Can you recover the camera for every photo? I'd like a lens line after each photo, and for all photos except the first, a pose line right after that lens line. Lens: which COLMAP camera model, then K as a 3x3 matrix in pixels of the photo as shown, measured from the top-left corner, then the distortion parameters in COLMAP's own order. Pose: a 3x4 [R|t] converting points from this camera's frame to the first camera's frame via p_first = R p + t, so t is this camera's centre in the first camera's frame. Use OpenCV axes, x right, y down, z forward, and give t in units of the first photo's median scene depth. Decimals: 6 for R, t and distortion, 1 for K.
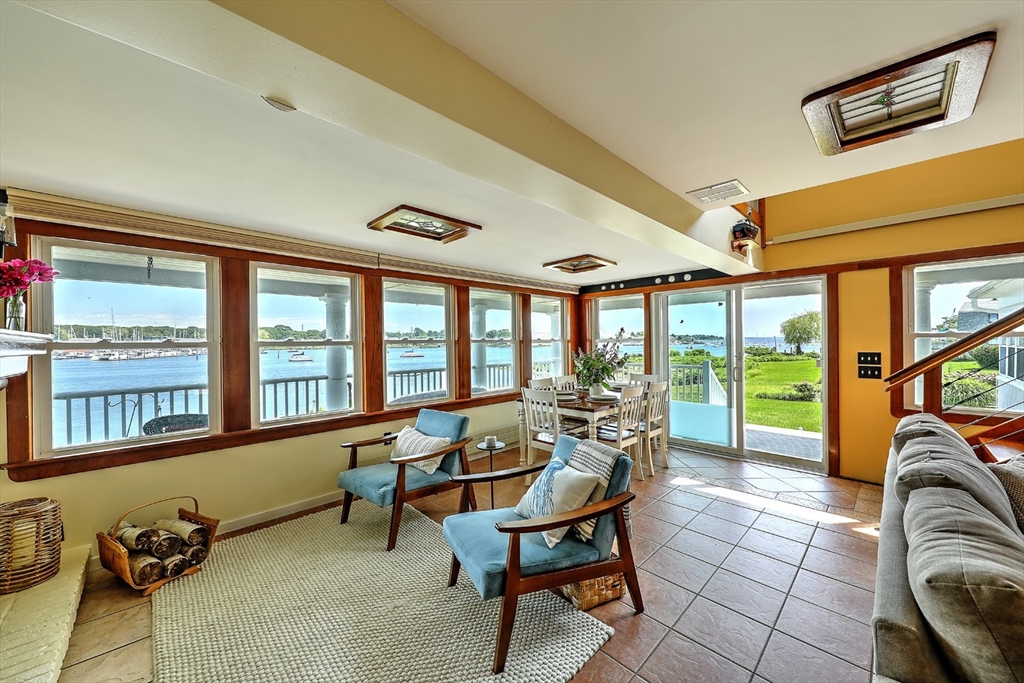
lens RADIAL K [[368.1, 0, 512.0], [0, 368.1, 341.5], [0, 0, 1]] dist [0.000917, 0.000065]
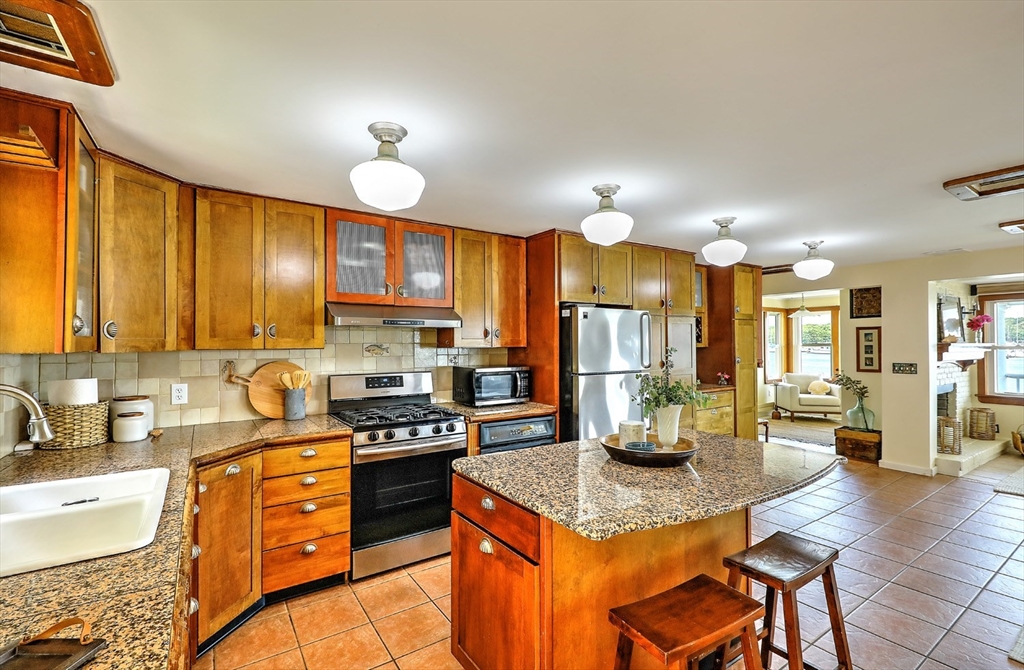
lens RADIAL K [[461.6, 0, 512.0], [0, 461.6, 335.0], [0, 0, 1]] dist [0.000200, -0.000061]
pose [[-0.176654, -0.002106, -0.984271, 1.611118], [0.000702, 0.999997, -0.002265, -0.046712], [0.984273, -0.001091, -0.176652, -1.104461]]
